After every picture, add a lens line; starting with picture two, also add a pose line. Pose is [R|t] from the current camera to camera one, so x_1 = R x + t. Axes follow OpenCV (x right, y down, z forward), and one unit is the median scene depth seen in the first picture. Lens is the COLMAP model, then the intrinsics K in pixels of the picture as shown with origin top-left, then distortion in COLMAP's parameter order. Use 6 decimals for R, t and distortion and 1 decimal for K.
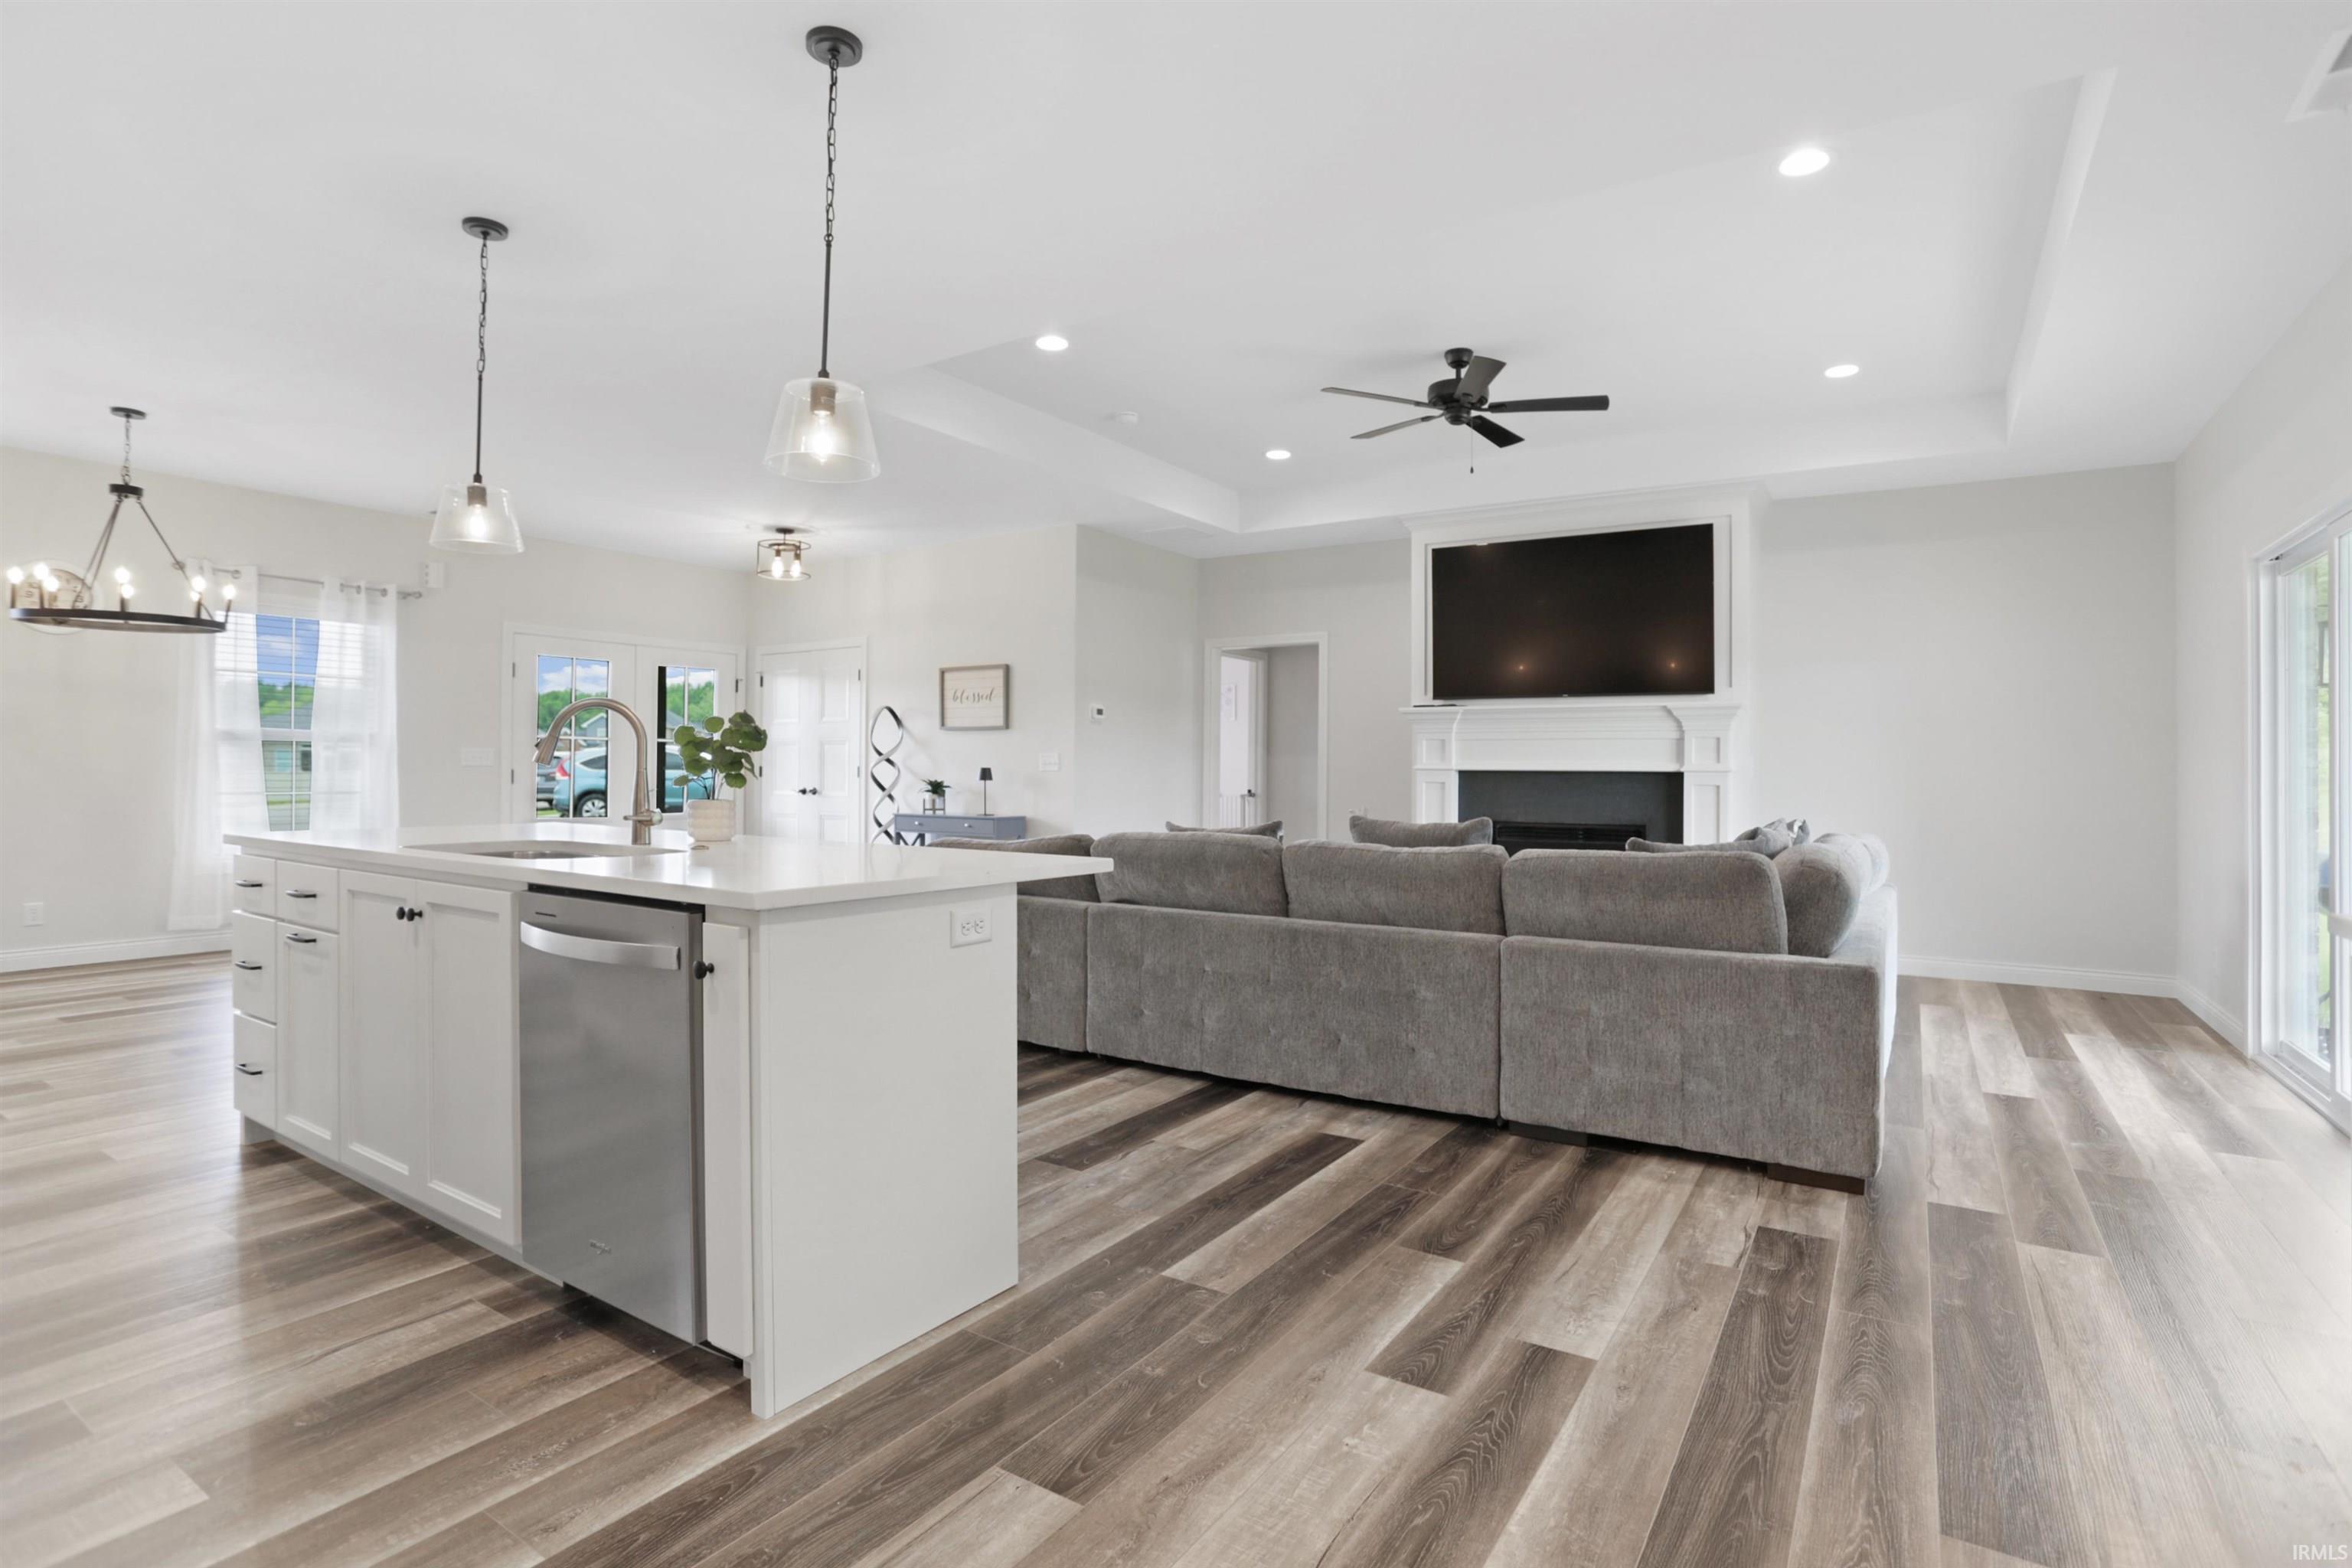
lens RADIAL K [[1162.2, 0, 1200.2], [0, 1162.2, 743.3], [0, 0, 1]] dist [-0.063590, 0.022475]
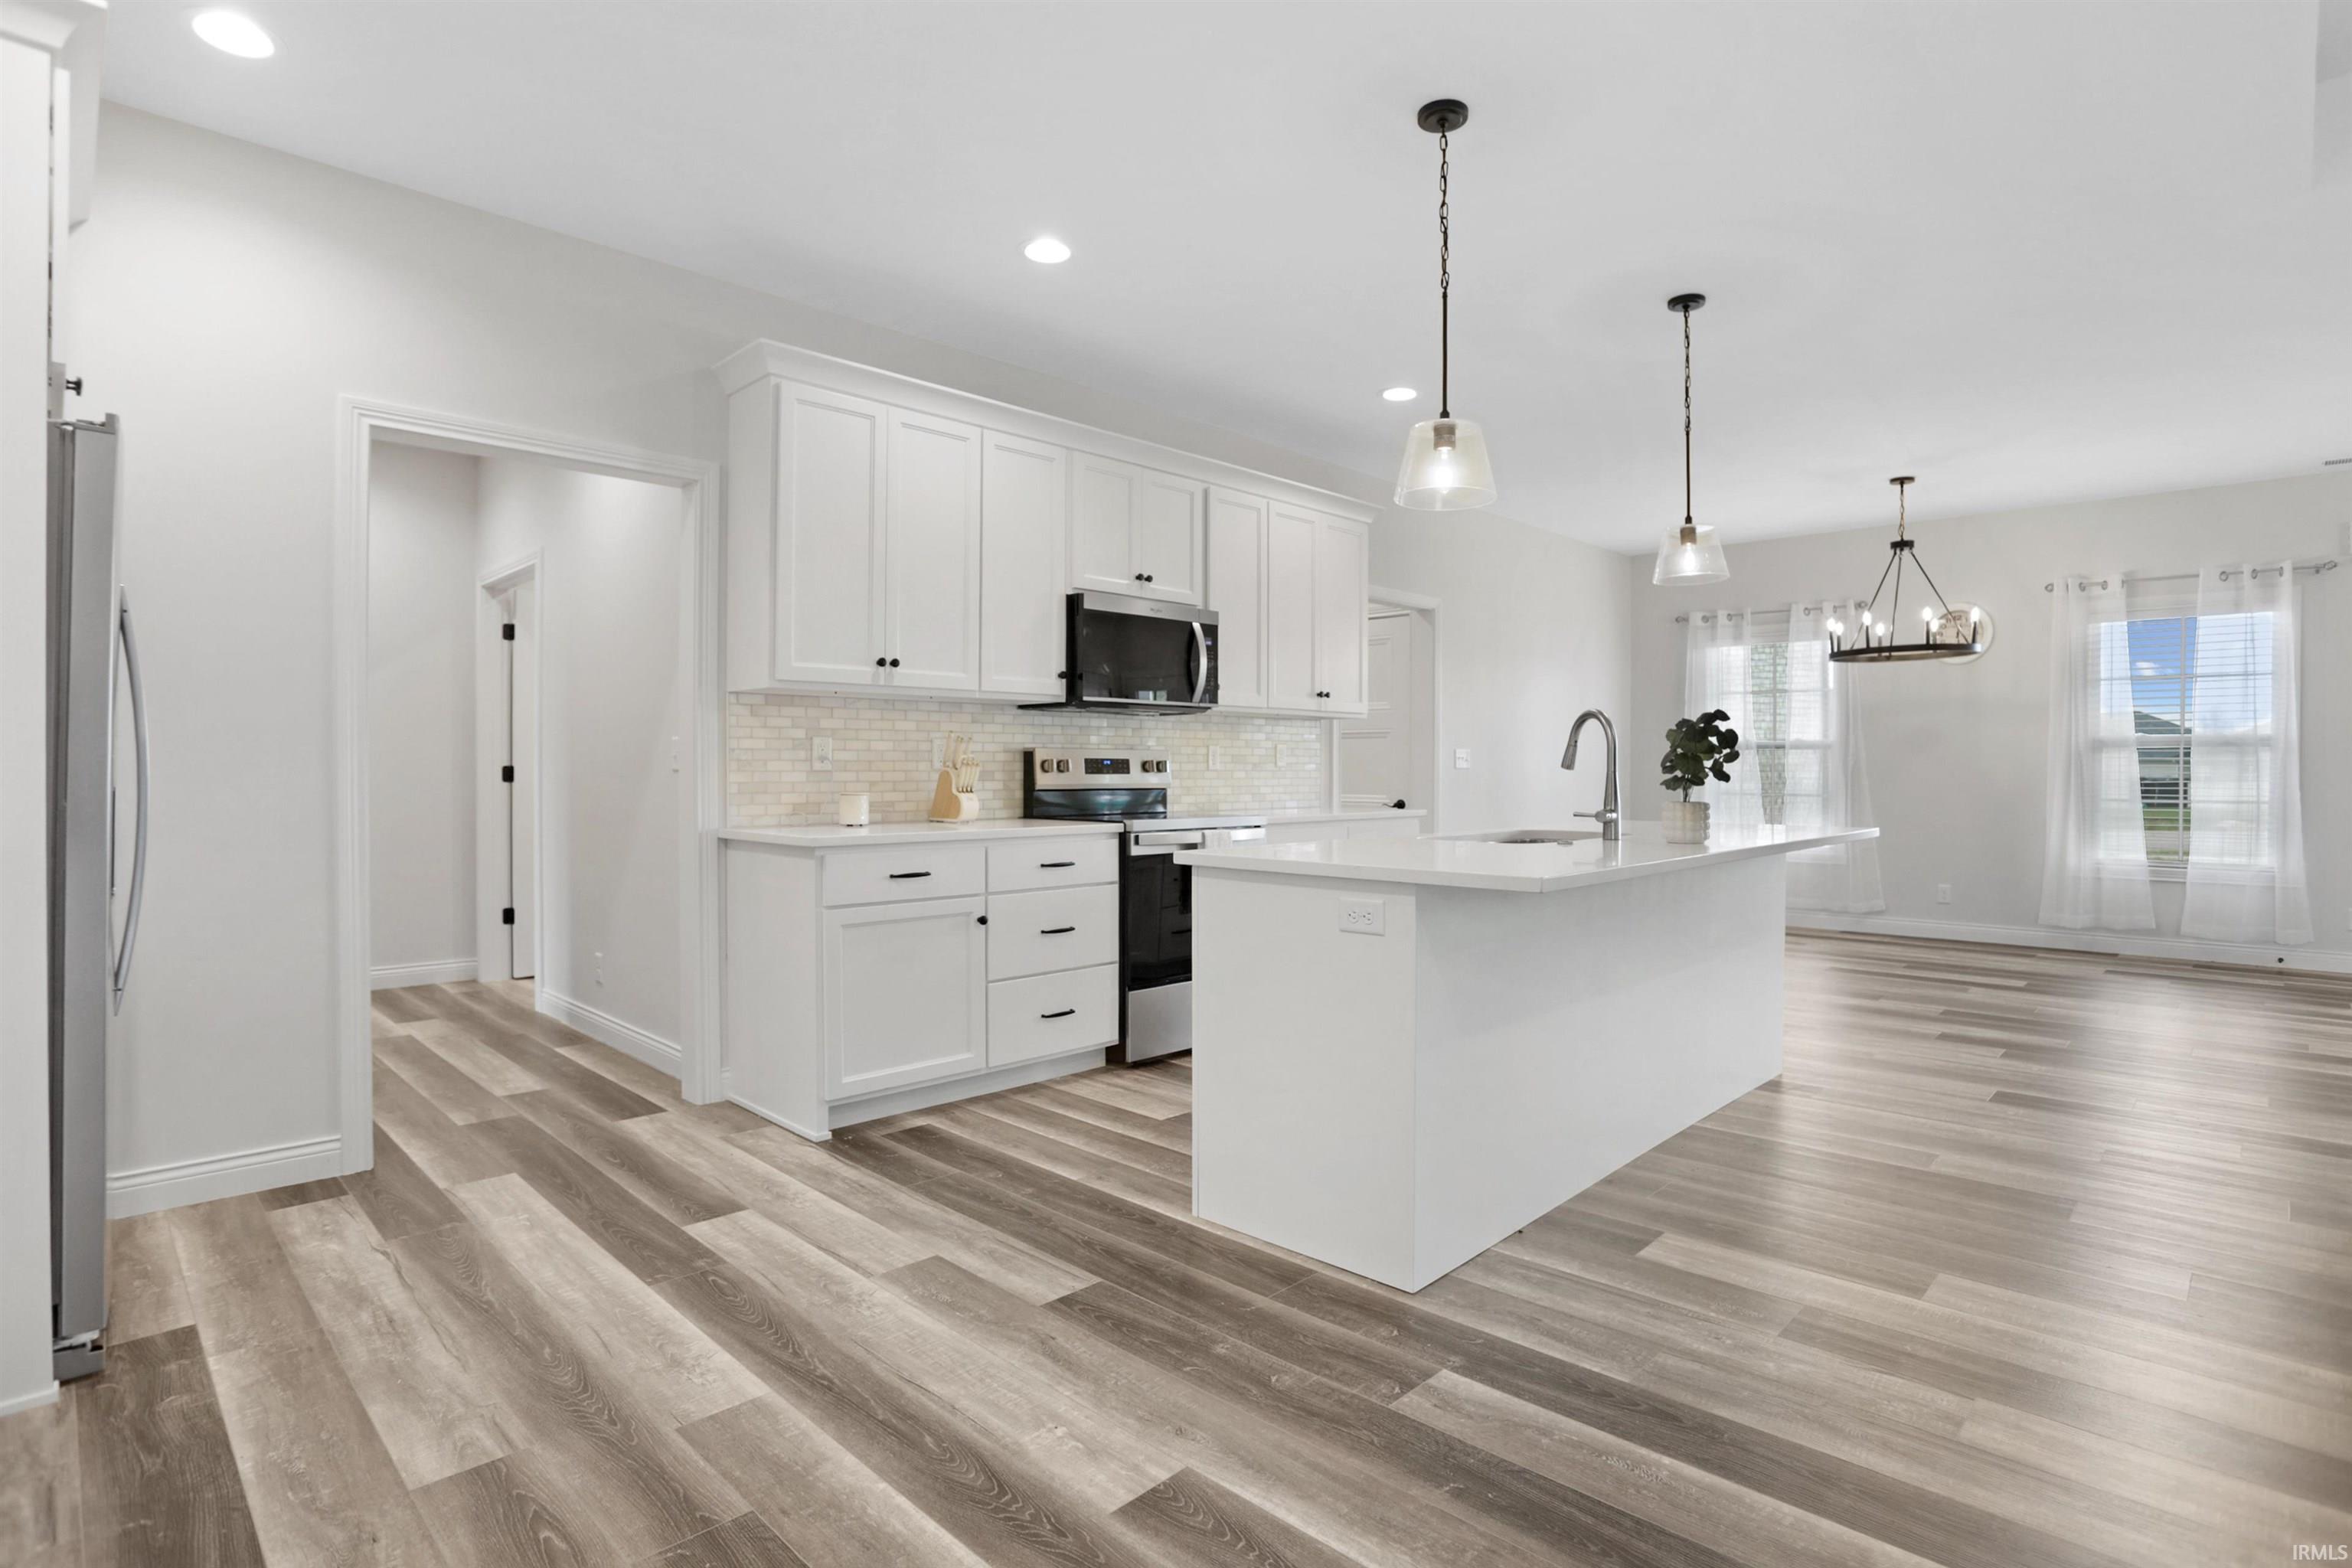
lens RADIAL K [[1162.2, 0, 1163.5], [0, 1162.2, 776.2], [0, 0, 1]] dist [-0.063590, 0.022475]
pose [[-0.212270, -0.000643, -0.977211, 0.696638], [0.021095, 0.999764, -0.005240, 0.022657], [0.976983, -0.021727, -0.212206, 0.828984]]
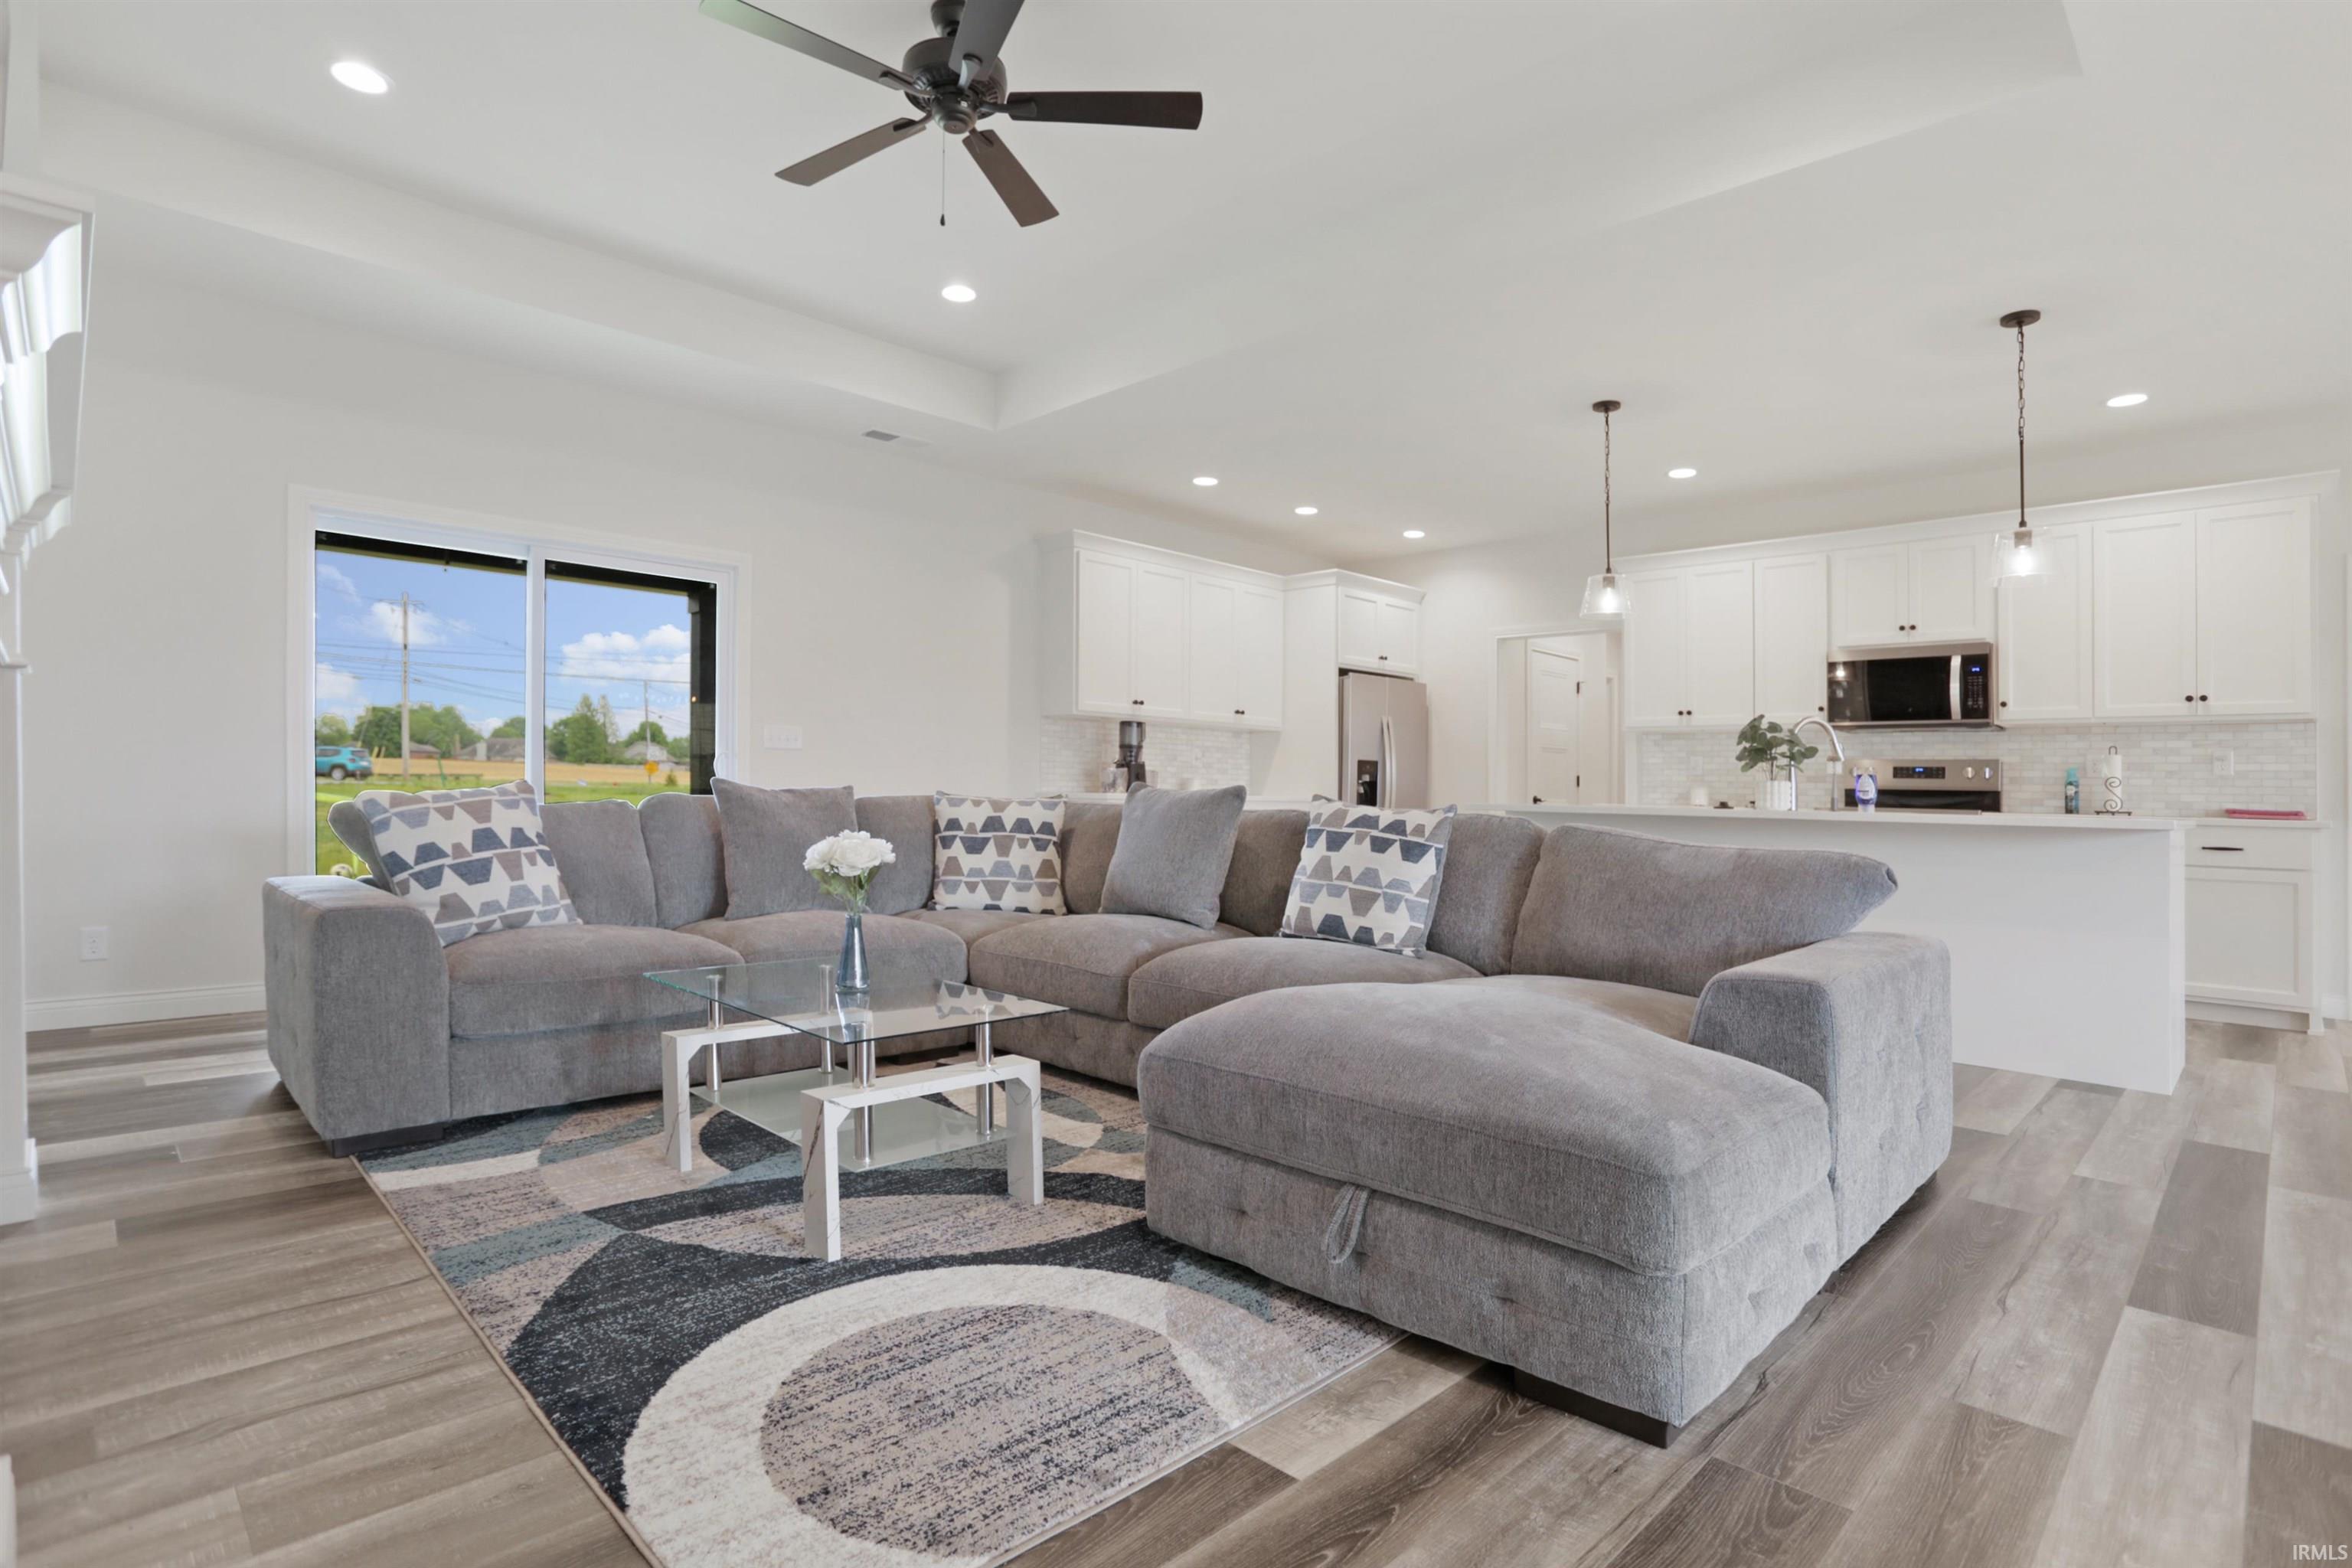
lens RADIAL K [[1162.2, 0, 1174.4], [0, 1162.2, 776.7], [0, 0, 1]] dist [-0.063590, 0.022475]
pose [[-0.976018, -0.026351, 0.216089, -0.018073], [-0.034996, 0.998729, -0.036278, 0.127010], [-0.214858, -0.042970, -0.975700, 2.696358]]
